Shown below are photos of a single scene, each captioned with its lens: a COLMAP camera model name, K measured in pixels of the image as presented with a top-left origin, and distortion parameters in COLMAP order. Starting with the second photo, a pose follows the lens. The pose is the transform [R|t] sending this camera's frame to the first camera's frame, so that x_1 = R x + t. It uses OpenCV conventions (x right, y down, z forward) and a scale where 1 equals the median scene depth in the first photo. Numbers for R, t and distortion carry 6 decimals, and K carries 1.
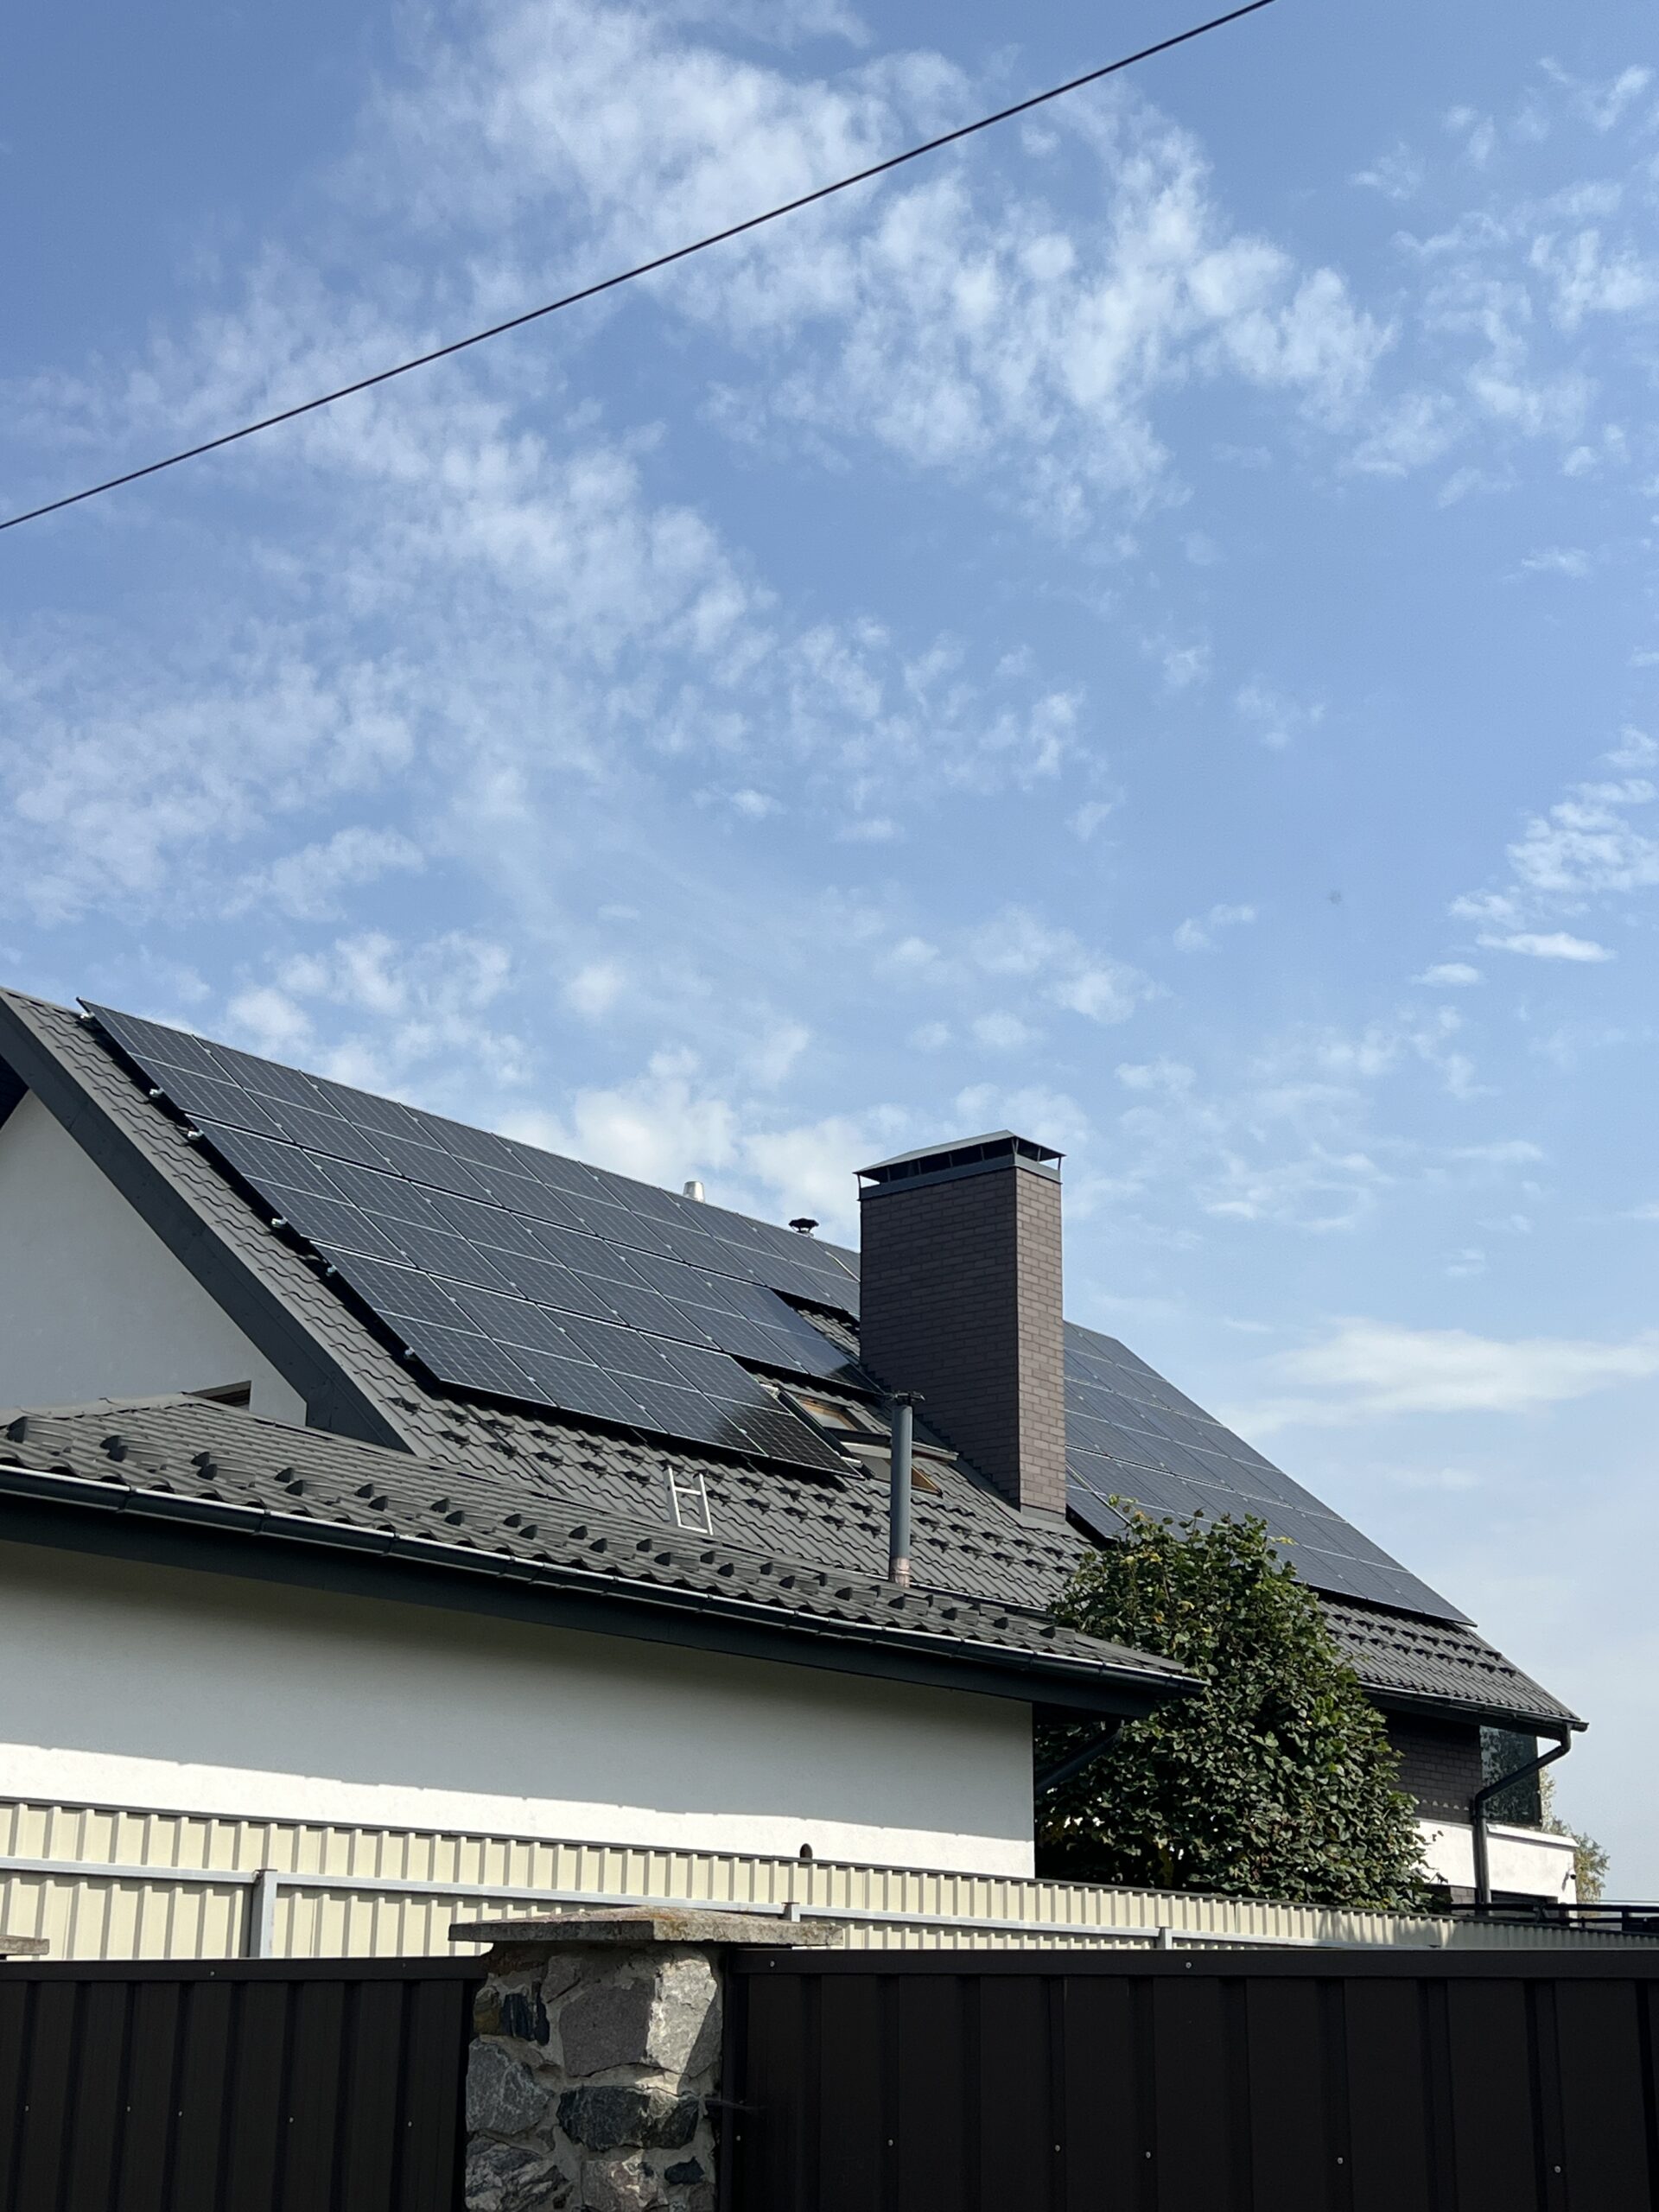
lens RADIAL K [[2775.0, 0, 829.5], [0, 2775.0, 1106.0], [0, 0, 1]] dist [0.002098, -0.000647]
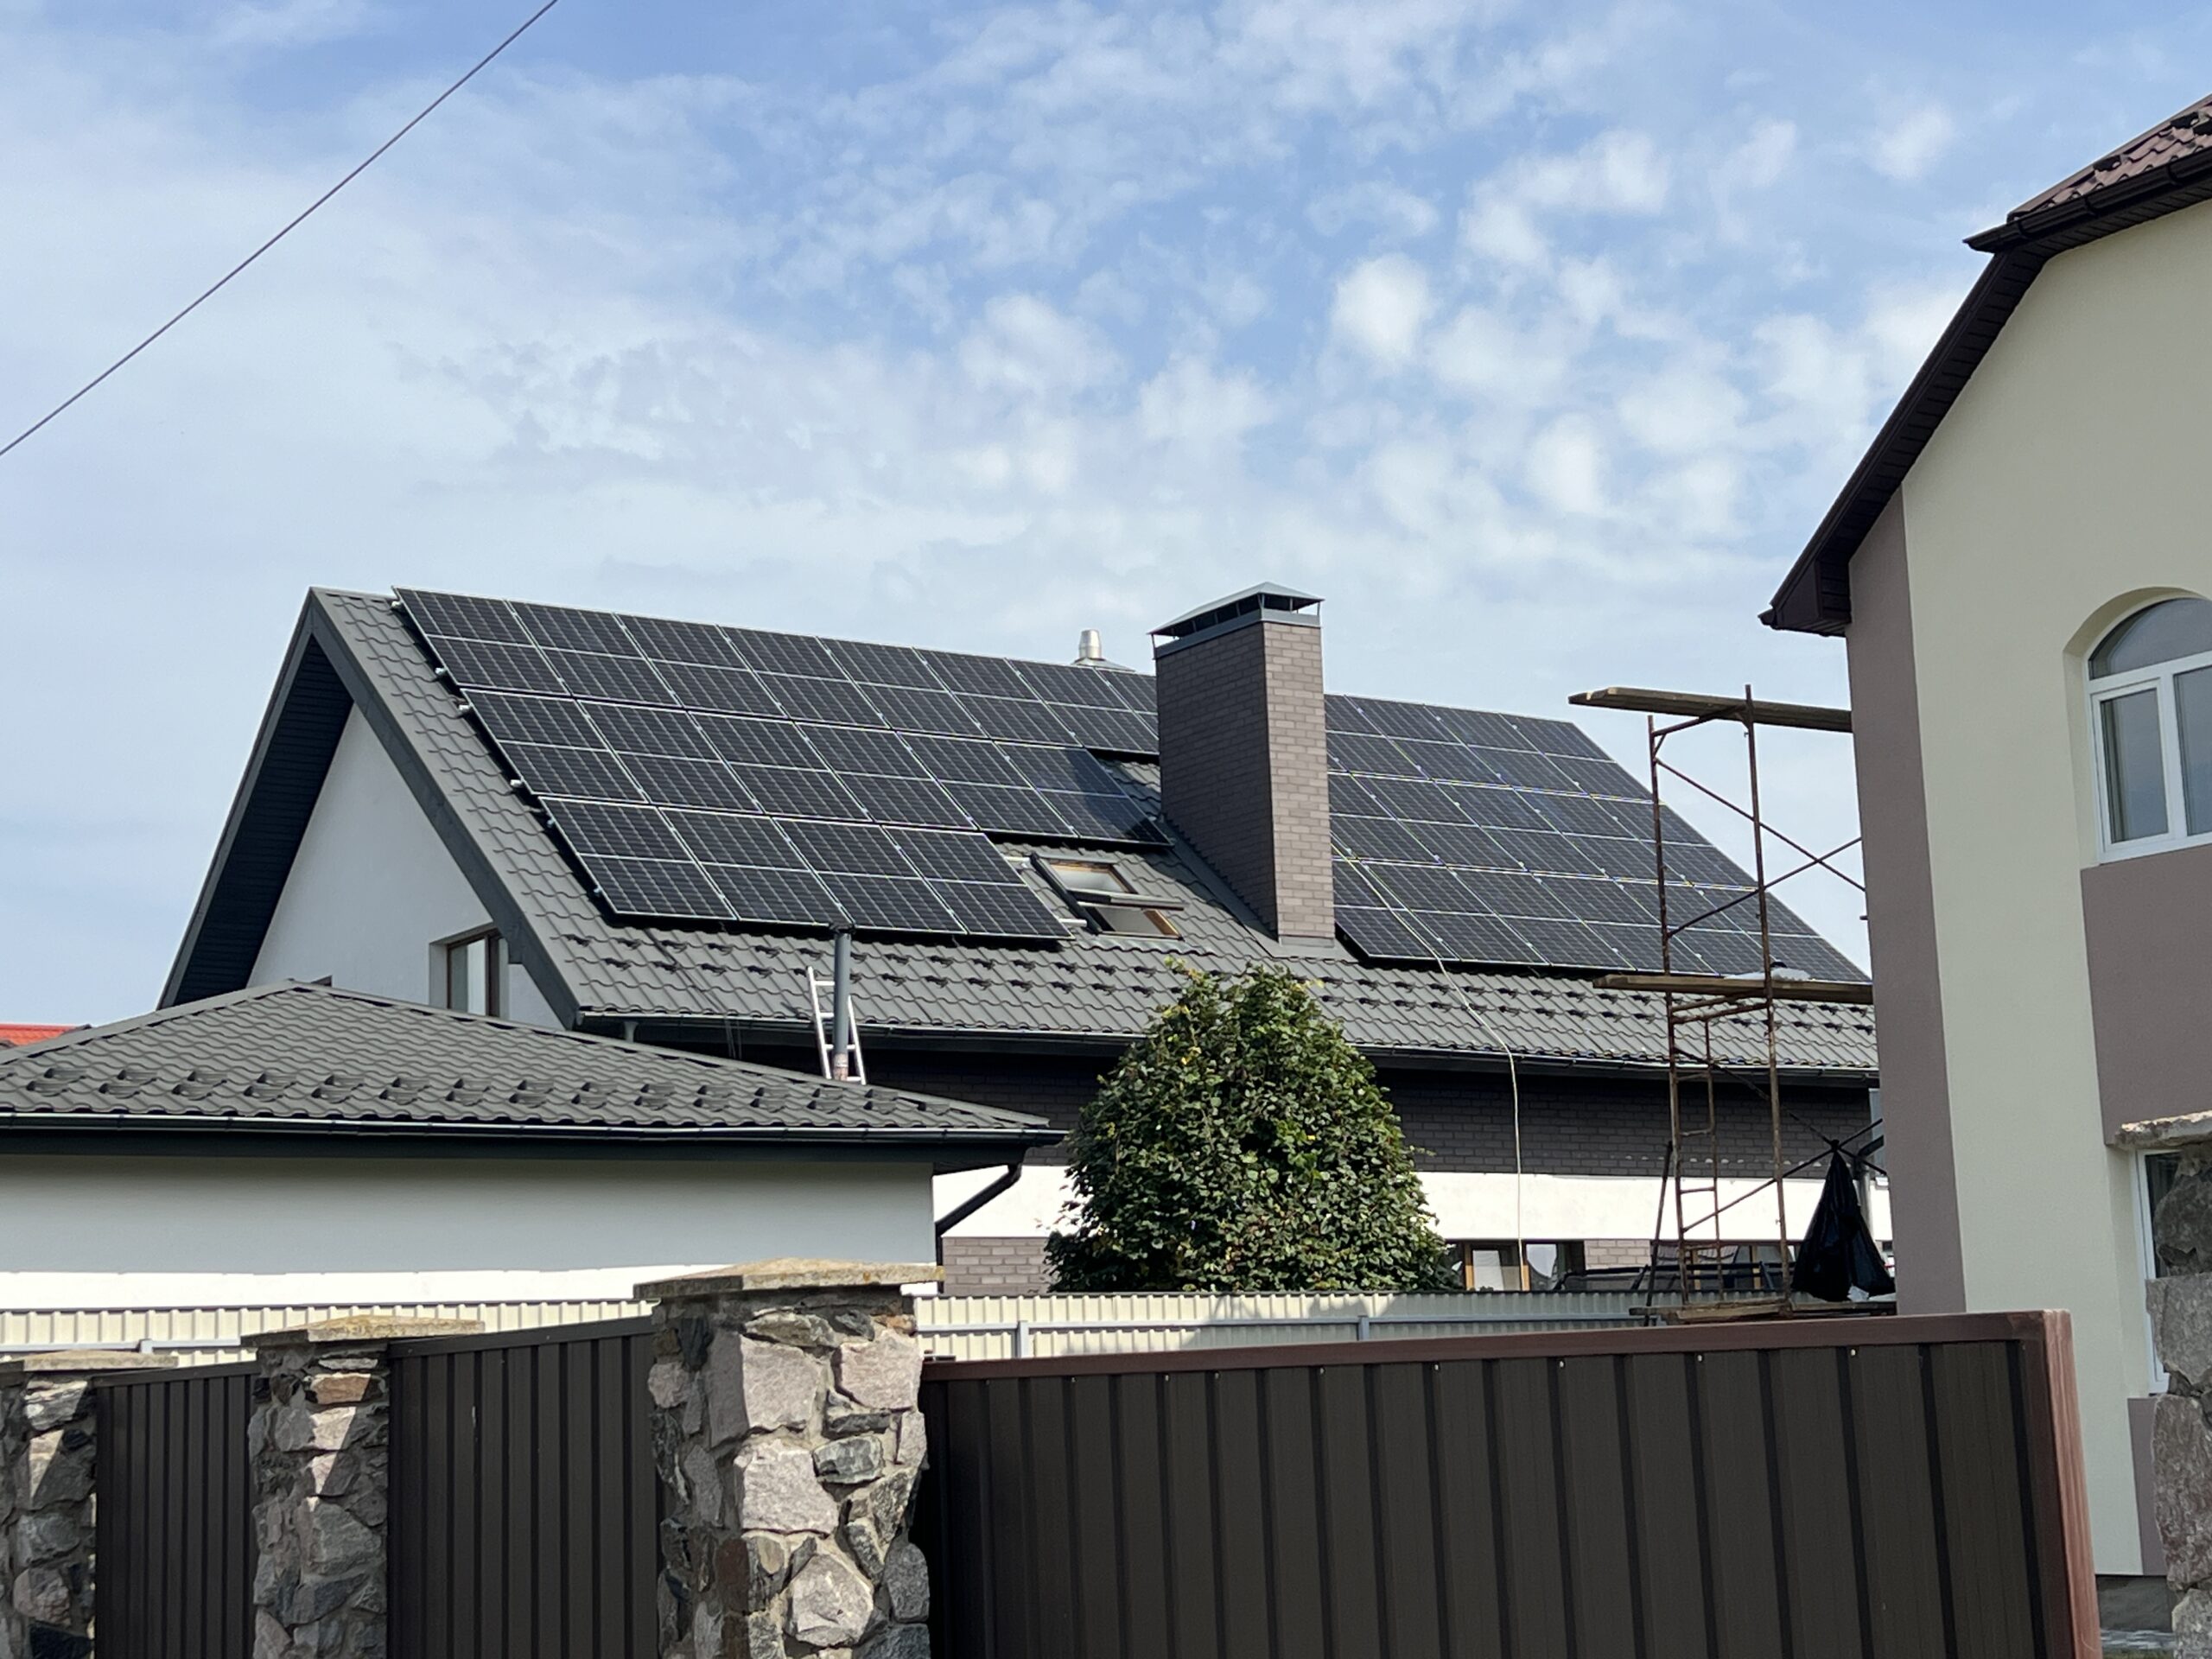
lens RADIAL K [[3422.0, 0, 1106.0], [0, 3422.0, 829.5], [0, 0, 1]] dist [0.362835, -3.100319]
pose [[0.962319, -0.093893, -0.255197, 0.344995], [0.130040, 0.983127, 0.128653, -0.078448], [0.238812, -0.156991, 0.958292, -0.296204]]
